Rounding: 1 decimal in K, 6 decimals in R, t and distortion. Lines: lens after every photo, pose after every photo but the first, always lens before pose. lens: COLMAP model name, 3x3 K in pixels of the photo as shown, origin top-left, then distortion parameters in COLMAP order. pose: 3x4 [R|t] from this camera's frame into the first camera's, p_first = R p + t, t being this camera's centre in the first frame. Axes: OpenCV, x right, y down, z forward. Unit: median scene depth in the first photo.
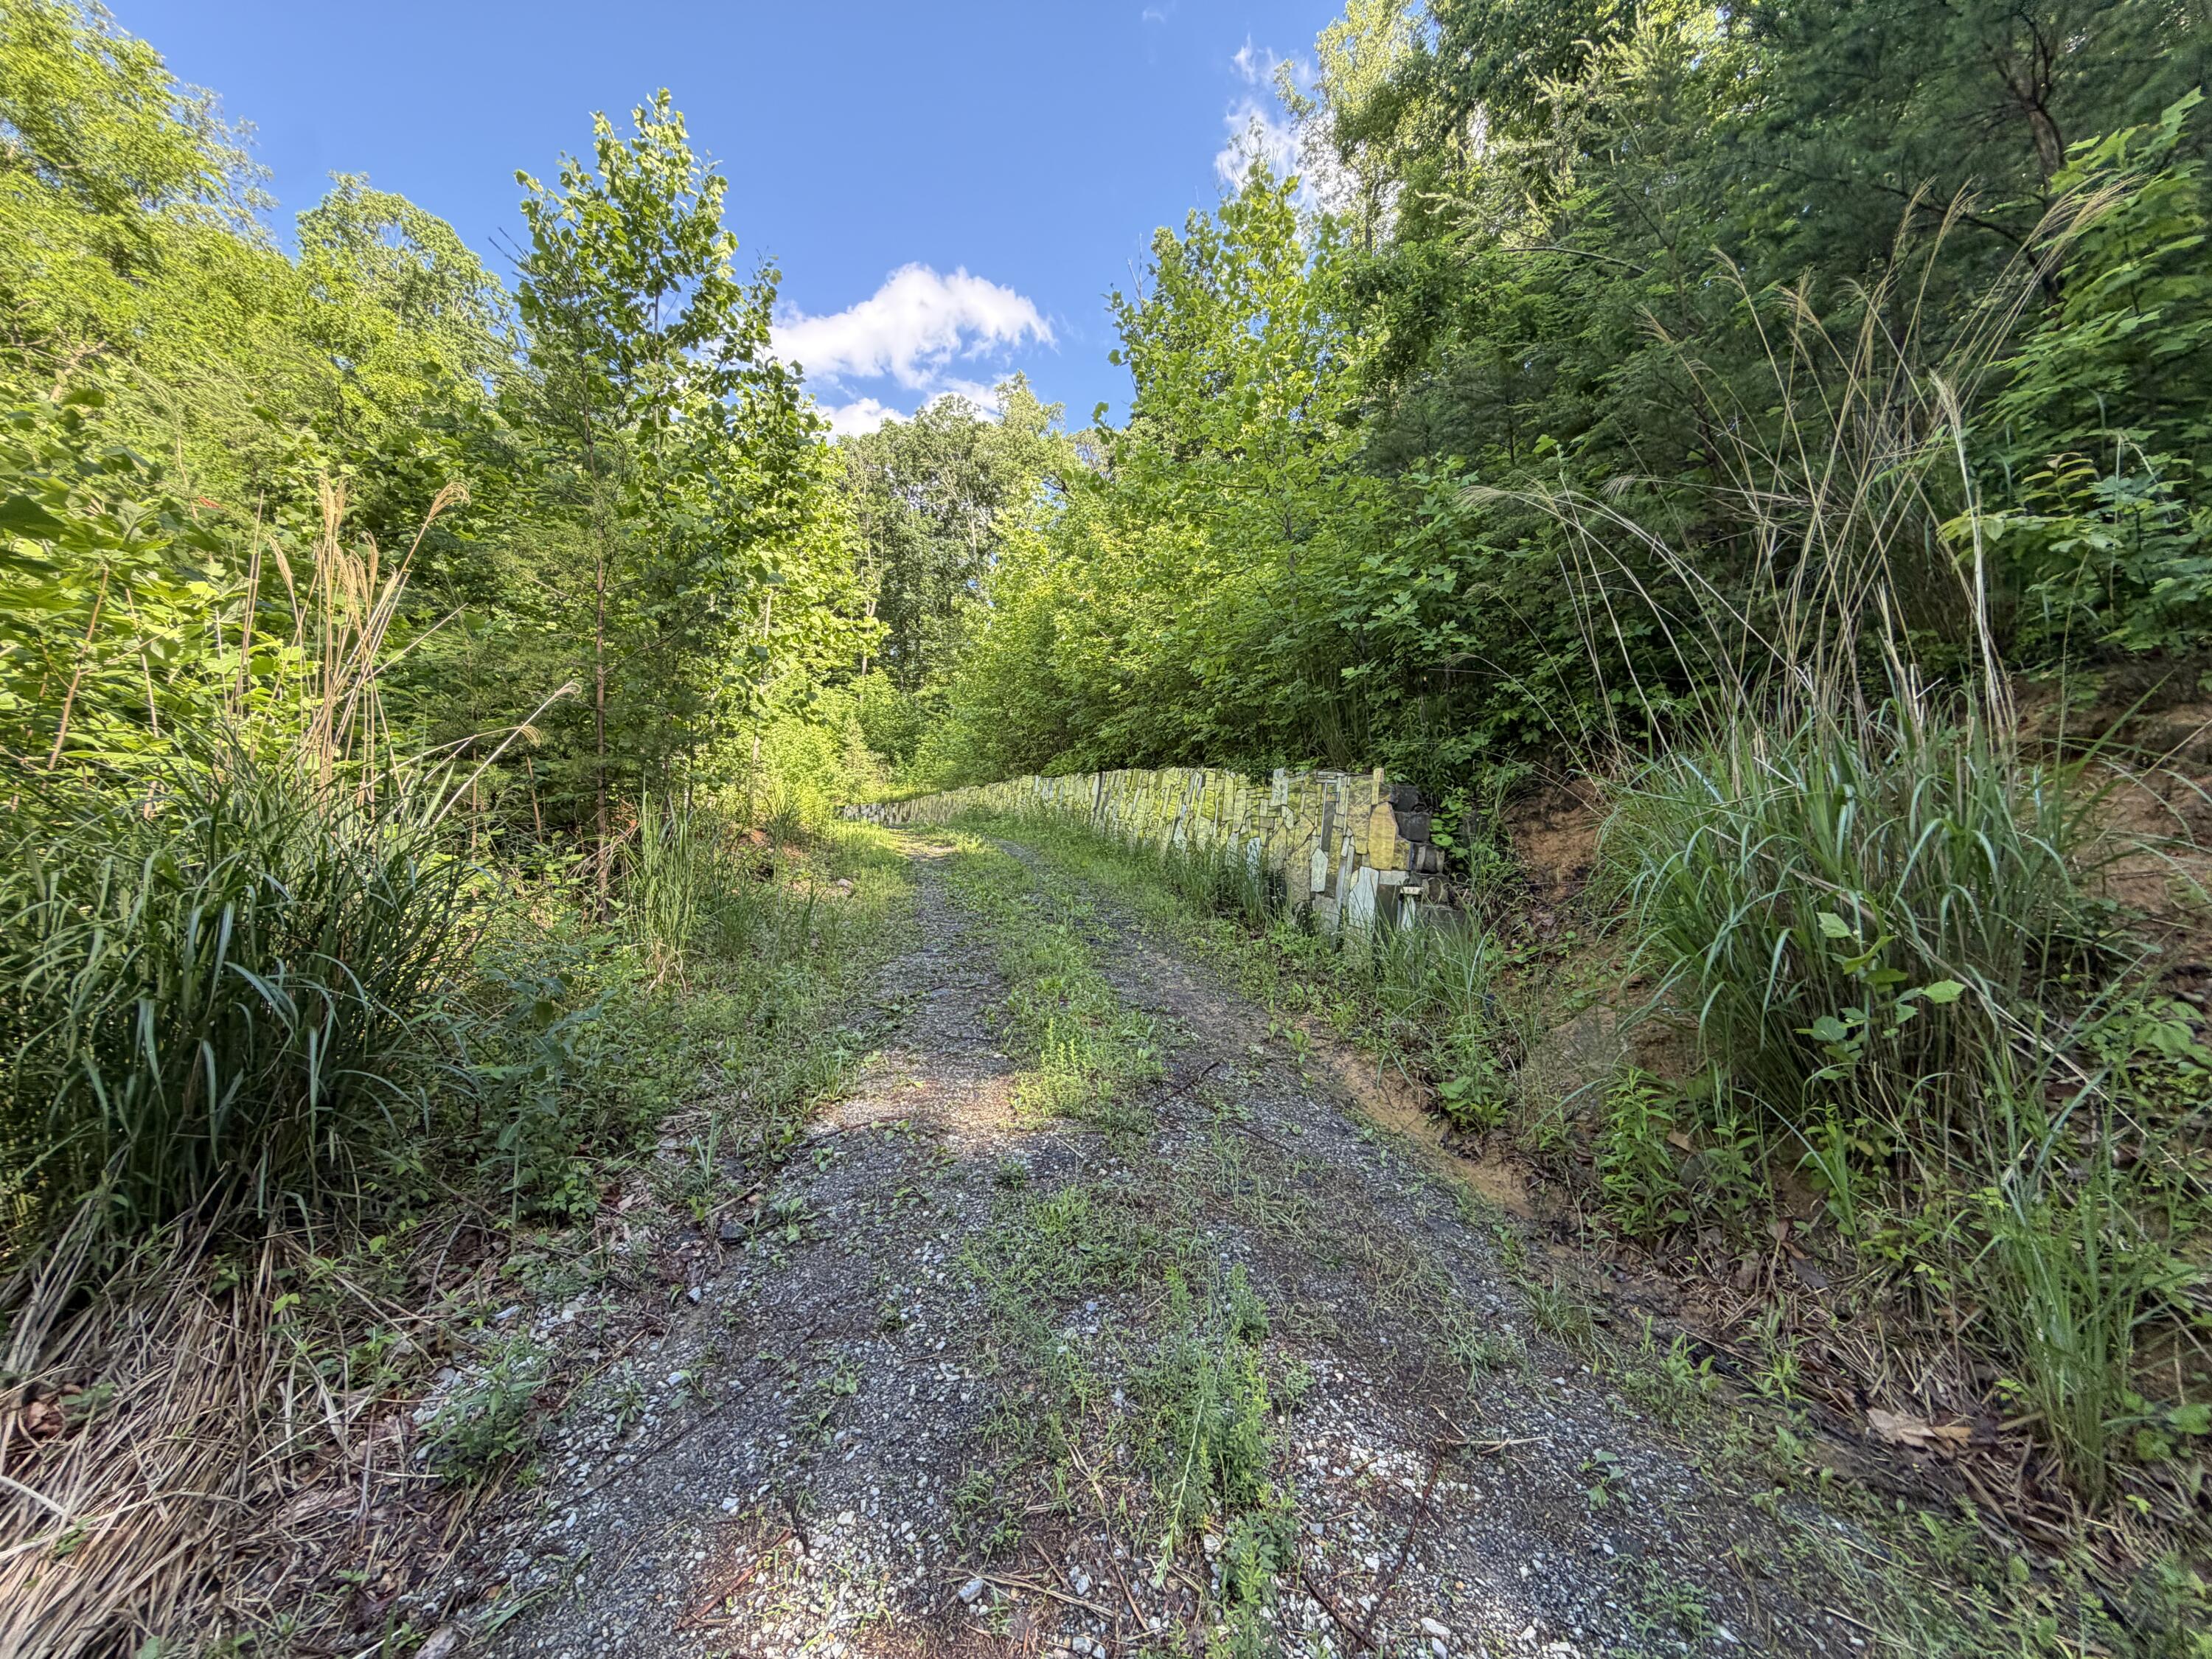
lens RADIAL K [[887.4, 0, 1103.1], [0, 887.4, 829.8], [0, 0, 1]] dist [0.000549, -0.000023]
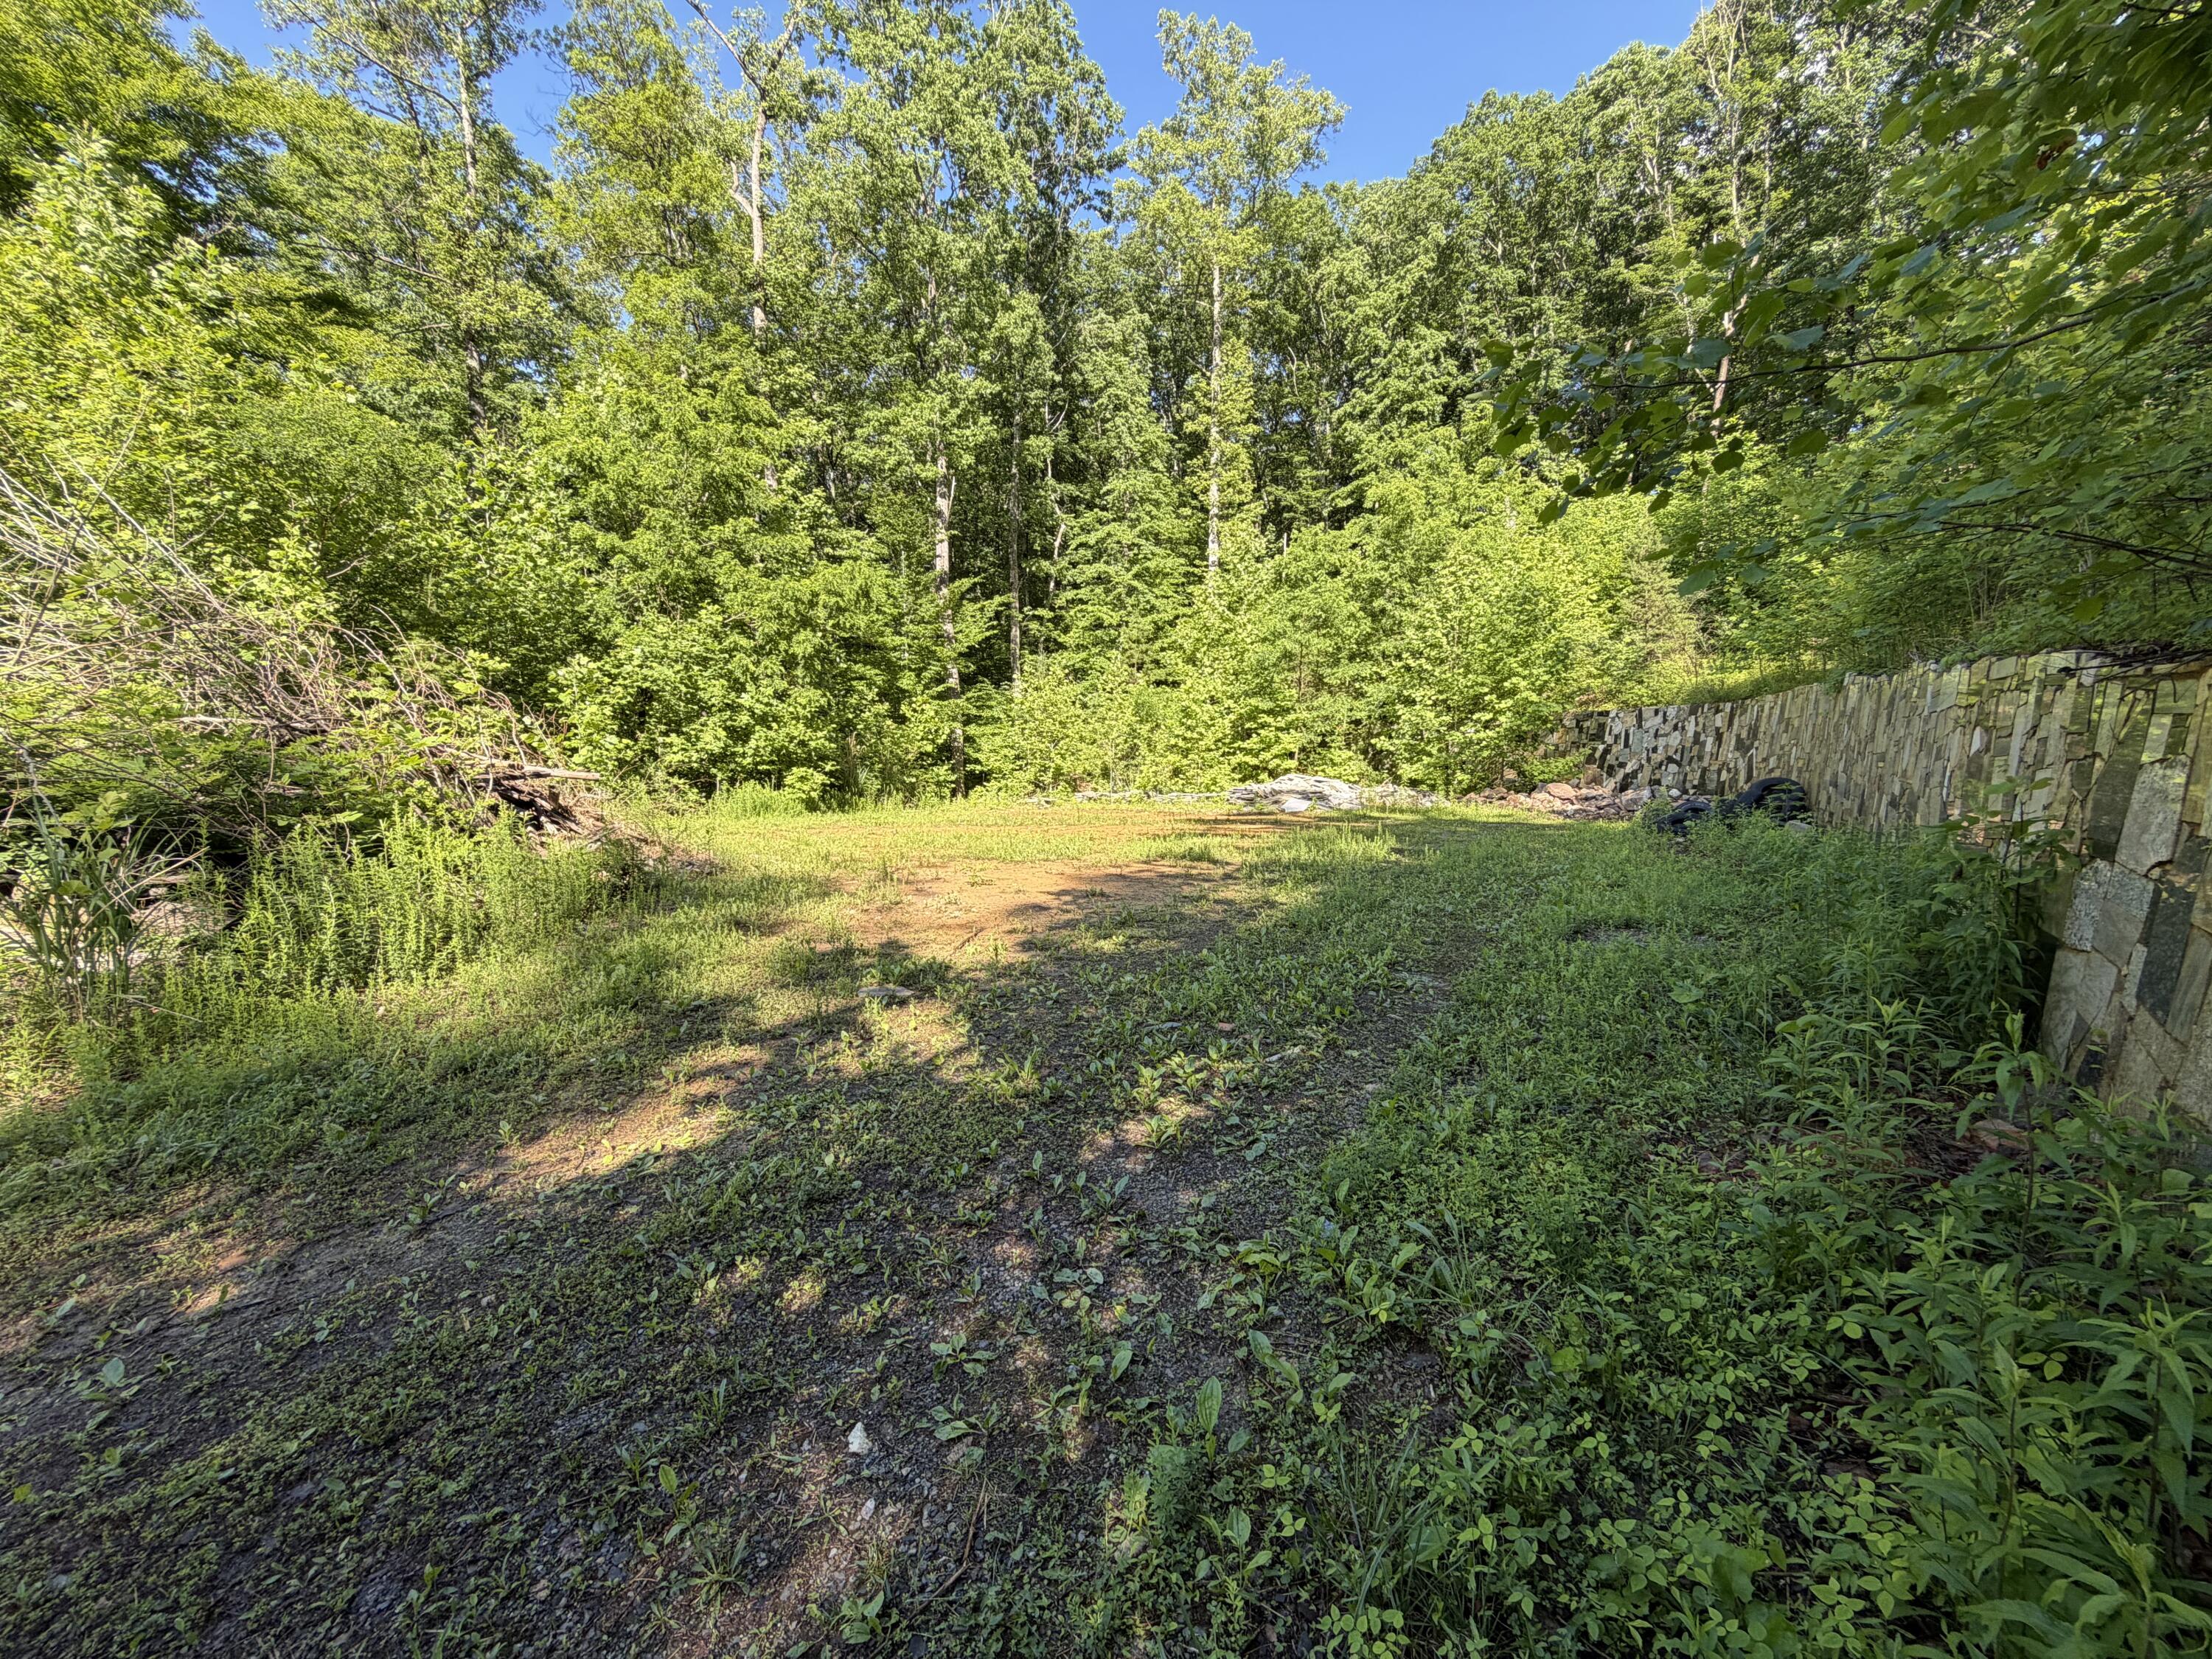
lens RADIAL K [[887.4, 0, 1103.4], [0, 887.4, 827.5], [0, 0, 1]] dist [0.000549, -0.000023]
pose [[0.616076, 0.080796, -0.783532, -0.077947], [0.017150, 0.993114, 0.115893, -0.024677], [0.787500, -0.084836, 0.610448, 0.492444]]
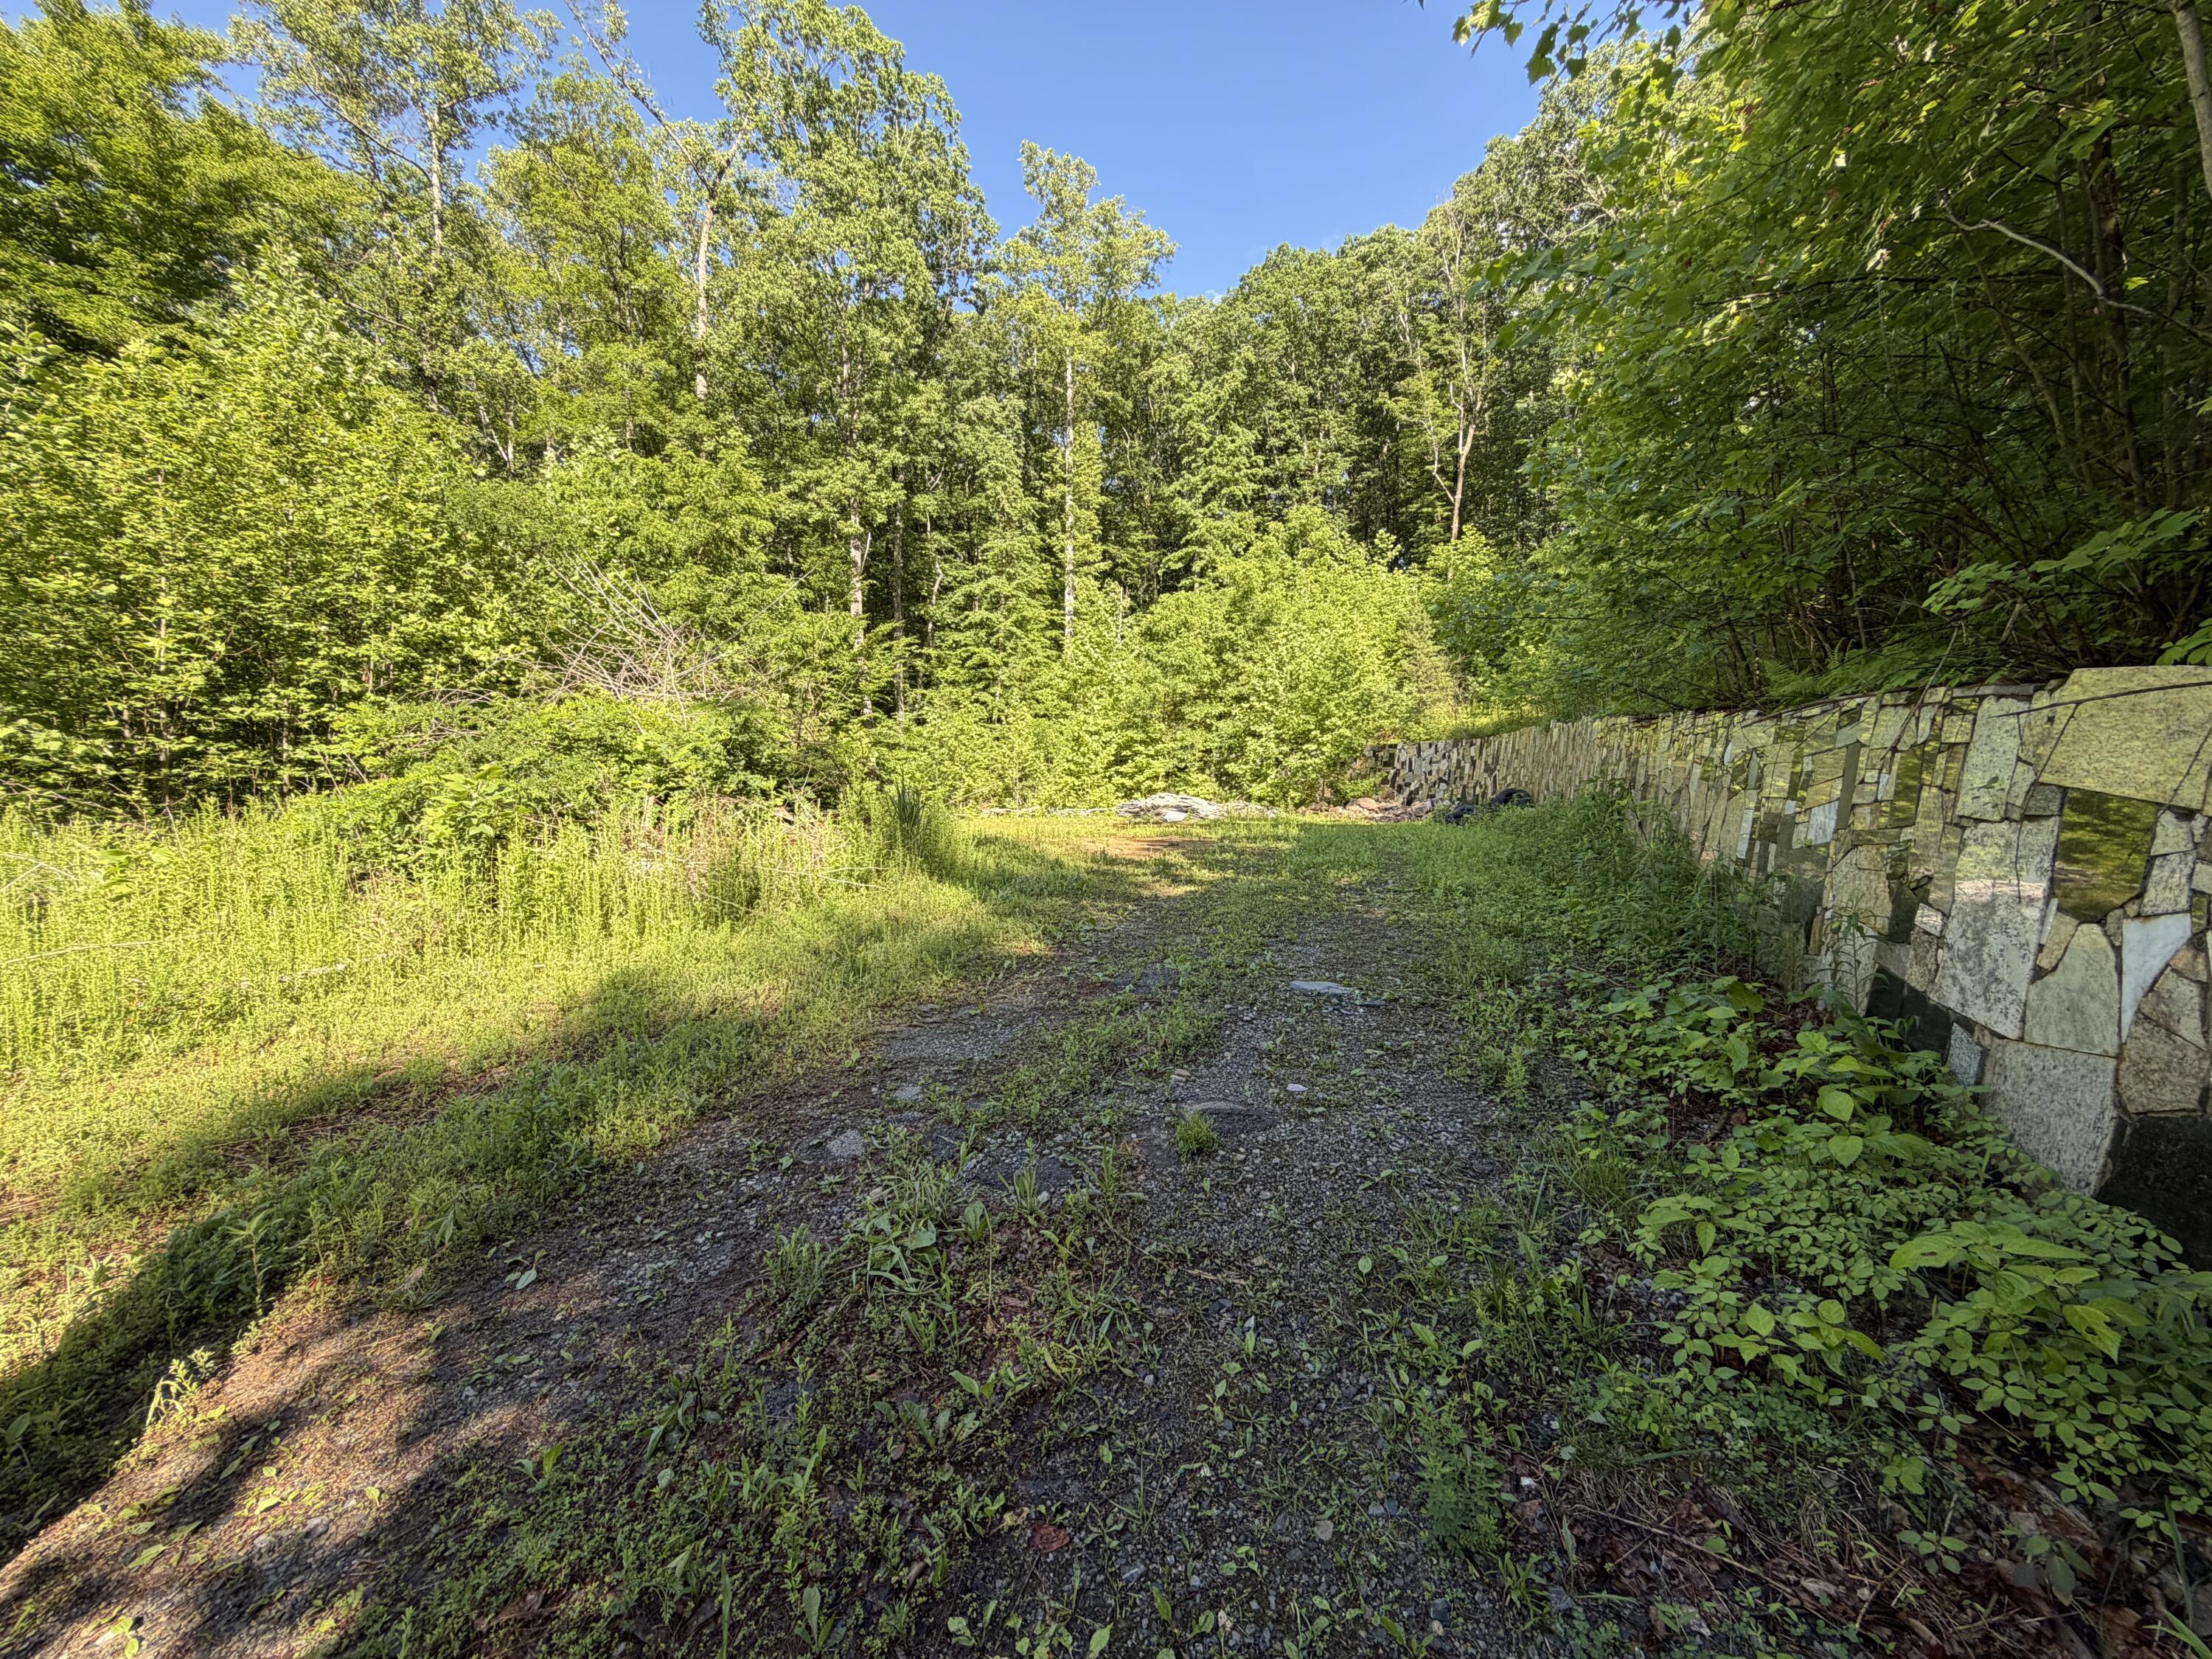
lens RADIAL K [[887.4, 0, 1106.9], [0, 887.4, 827.4], [0, 0, 1]] dist [0.000549, -0.000023]
pose [[0.781067, 0.045299, -0.622802, -0.053566], [0.008293, 0.996525, 0.082882, -0.021833], [0.624392, -0.069901, 0.777977, 0.373503]]
